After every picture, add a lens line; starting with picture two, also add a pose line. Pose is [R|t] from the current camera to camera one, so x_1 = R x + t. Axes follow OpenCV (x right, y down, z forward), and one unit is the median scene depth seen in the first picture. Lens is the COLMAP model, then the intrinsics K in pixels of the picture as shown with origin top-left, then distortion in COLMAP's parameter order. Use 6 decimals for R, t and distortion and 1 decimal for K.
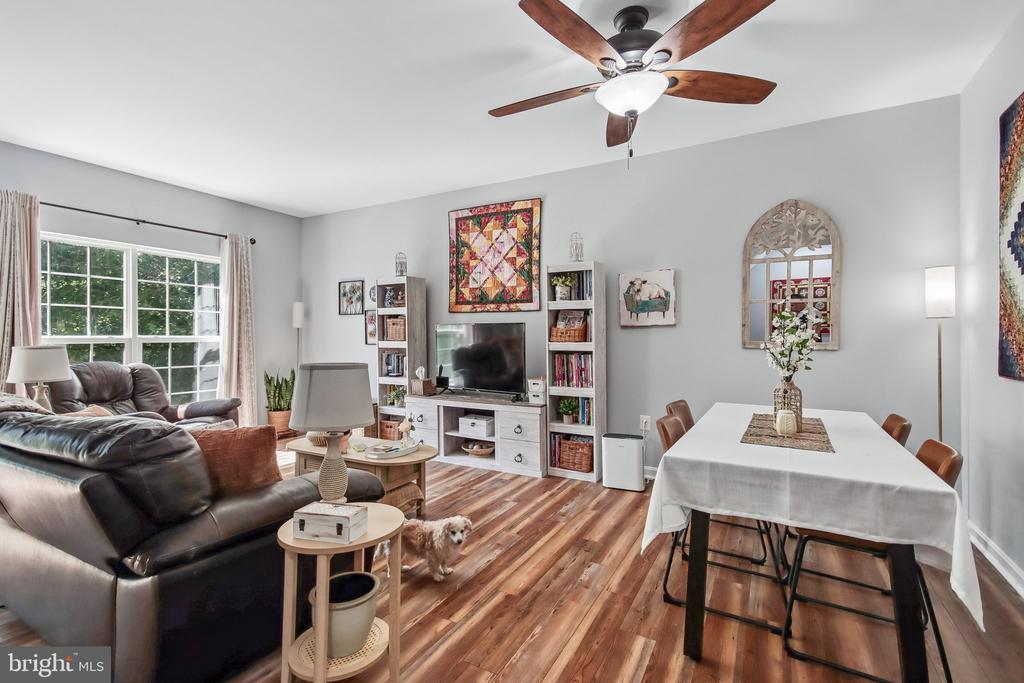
lens RADIAL K [[474.5, 0, 512.0], [0, 474.5, 341.5], [0, 0, 1]] dist [0.038641, 0.000001]
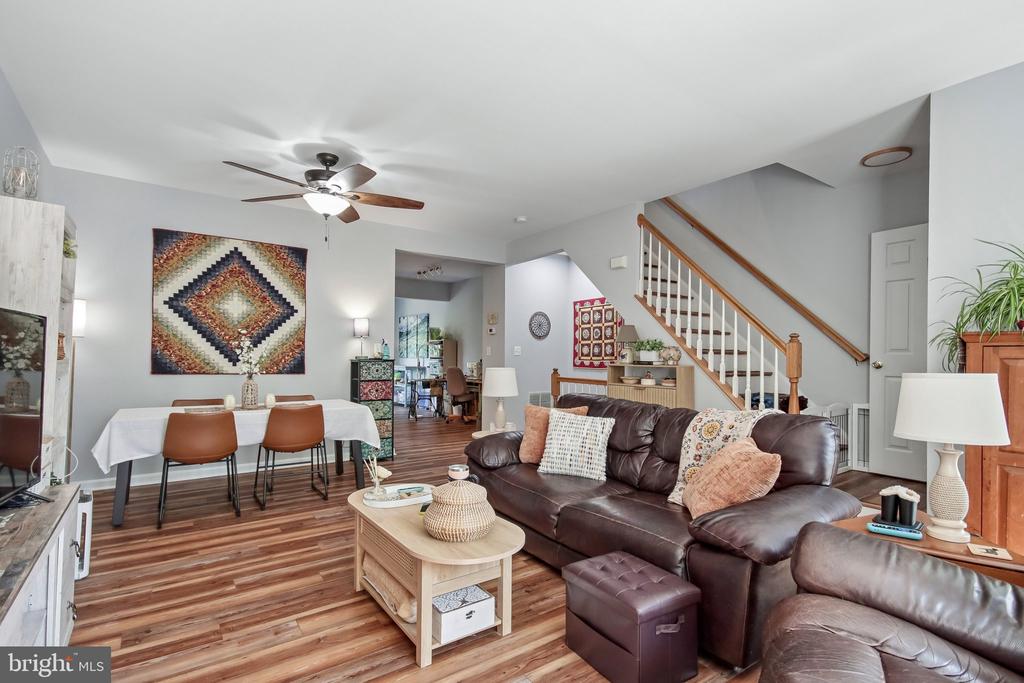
lens RADIAL K [[478.9, 0, 512.3], [0, 478.9, 353.6], [0, 0, 1]] dist [0.035589, 0.000025]
pose [[-0.905700, -0.007042, 0.423860, -0.573336], [-0.008038, 0.999968, -0.000564, -0.006350], [-0.423842, -0.003918, -0.905728, 1.255668]]
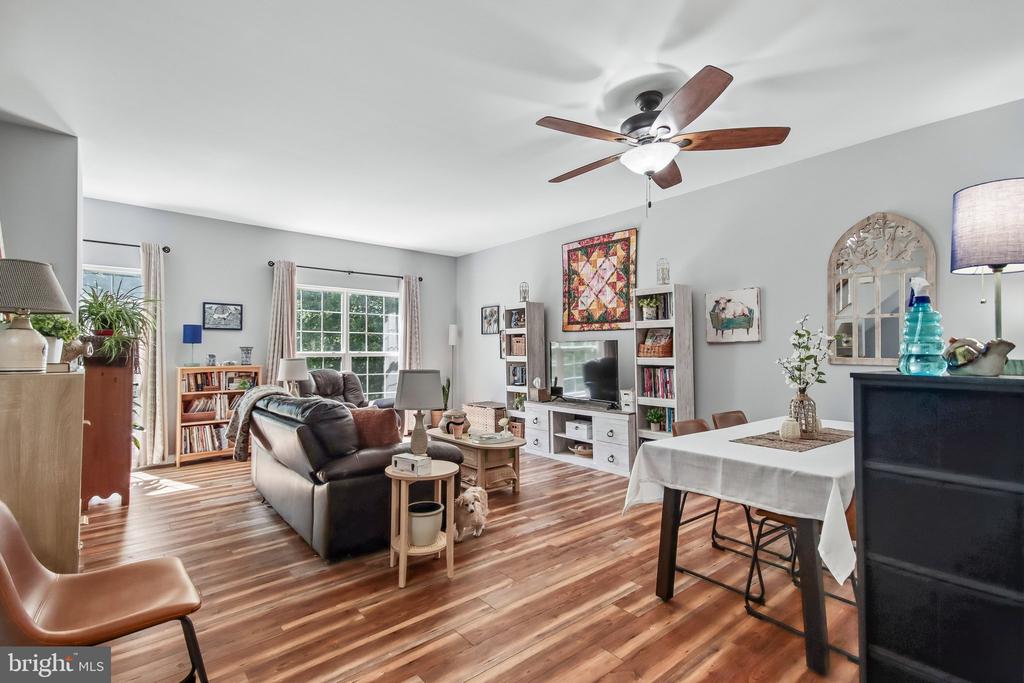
lens RADIAL K [[478.9, 0, 512.3], [0, 478.9, 353.6], [0, 0, 1]] dist [0.035589, 0.000025]
pose [[0.933925, 0.001662, -0.357465, 0.204446], [-0.003997, 0.999975, -0.005795, 0.000514], [0.357447, 0.006841, 0.933908, -0.163758]]
